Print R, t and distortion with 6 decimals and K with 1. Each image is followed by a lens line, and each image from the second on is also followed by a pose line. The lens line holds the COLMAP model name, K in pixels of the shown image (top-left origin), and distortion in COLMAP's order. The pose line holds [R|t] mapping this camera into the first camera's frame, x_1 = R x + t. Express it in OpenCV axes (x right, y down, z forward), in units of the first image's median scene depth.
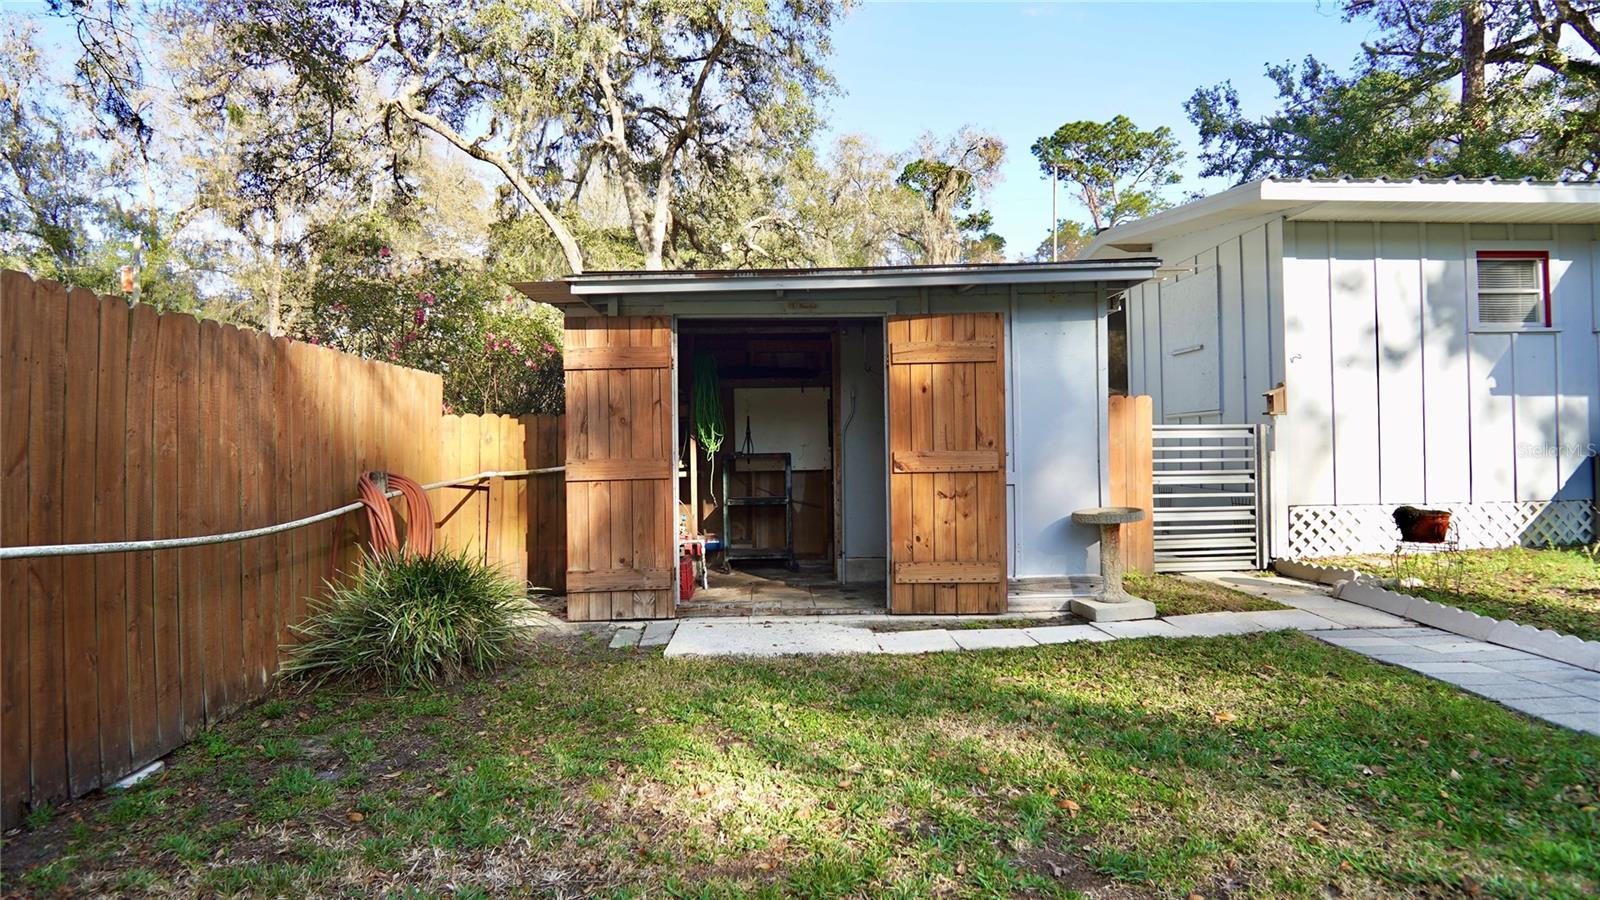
lens RADIAL K [[859.4, 0, 800.6], [0, 859.4, 443.6], [0, 0, 1]] dist [-0.035370, 0.010842]
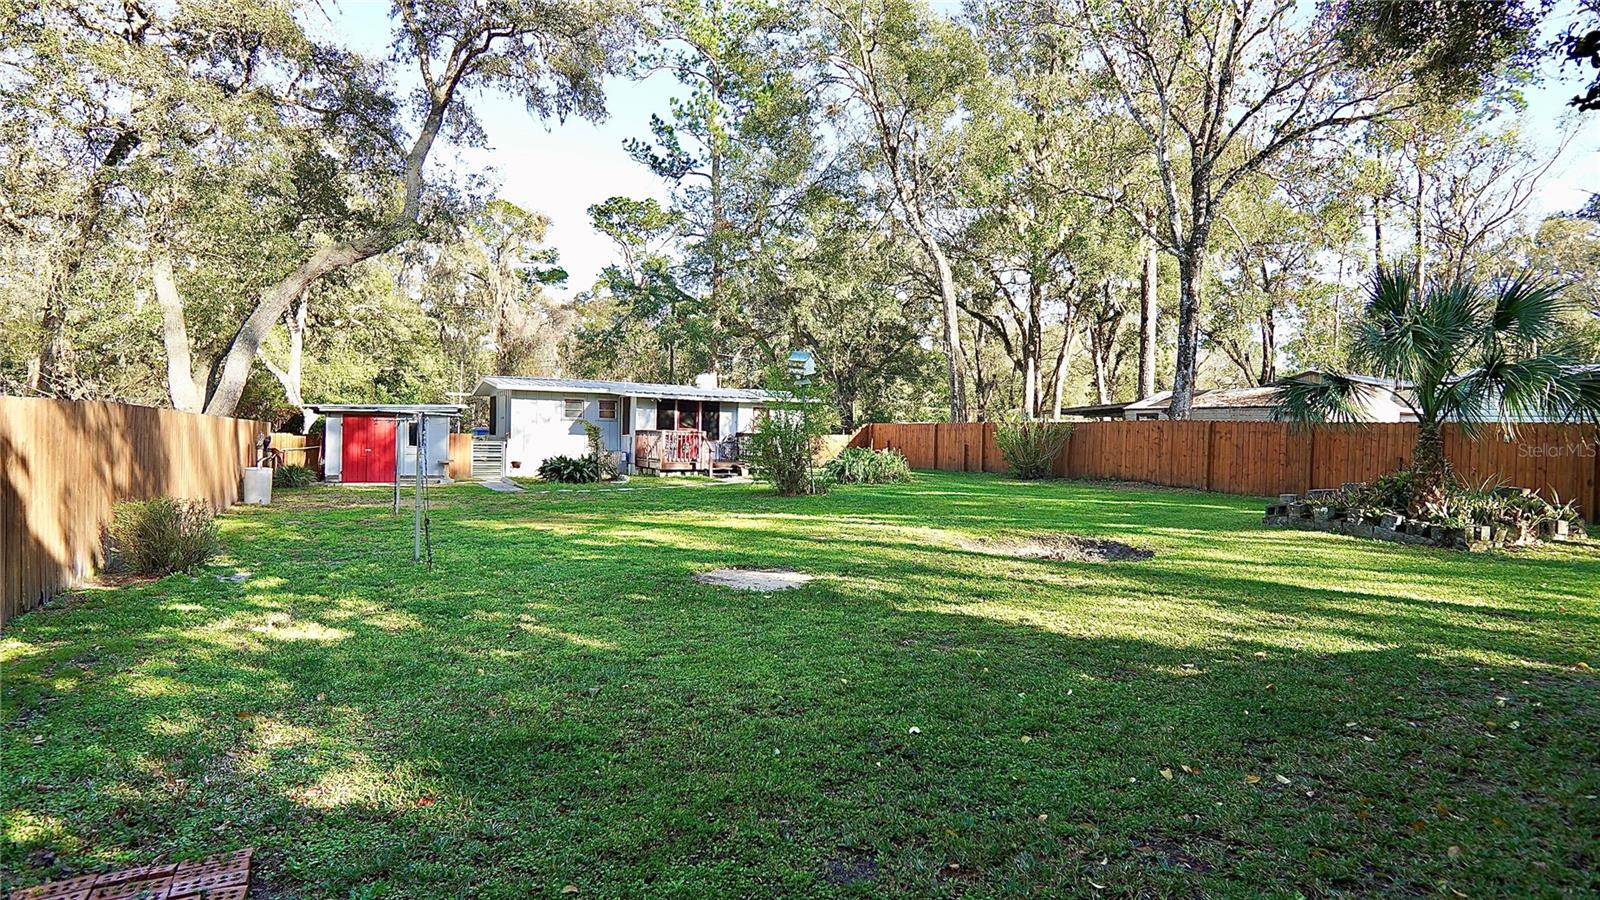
lens RADIAL K [[859.1, 0, 802.4], [0, 859.1, 471.6], [0, 0, 1]] dist [-0.033016, 0.000189]
pose [[0.899945, 0.017090, 0.435668, 0.050006], [-0.037777, 0.998530, 0.038867, -0.085772], [-0.434364, -0.051437, 0.899268, -3.090912]]
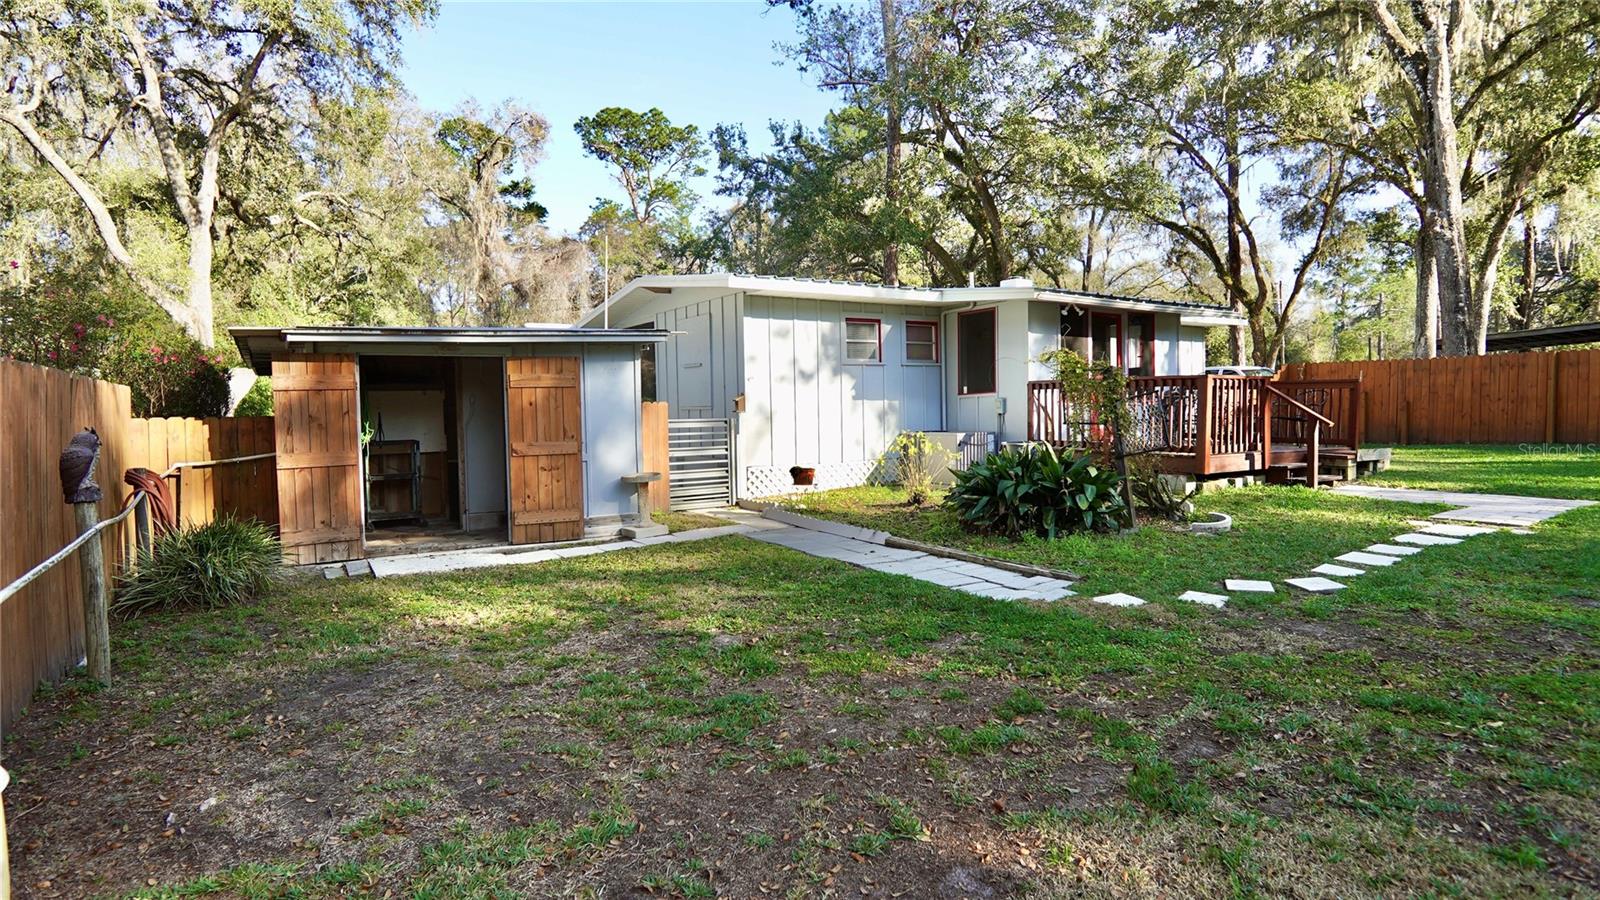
lens RADIAL K [[859.4, 0, 800.6], [0, 859.4, 443.6], [0, 0, 1]] dist [-0.035370, 0.010842]
pose [[0.866132, -0.022677, 0.499300, -0.172863], [0.000073, 0.998976, 0.045246, -0.047843], [-0.499815, -0.039152, 0.865247, -0.500397]]
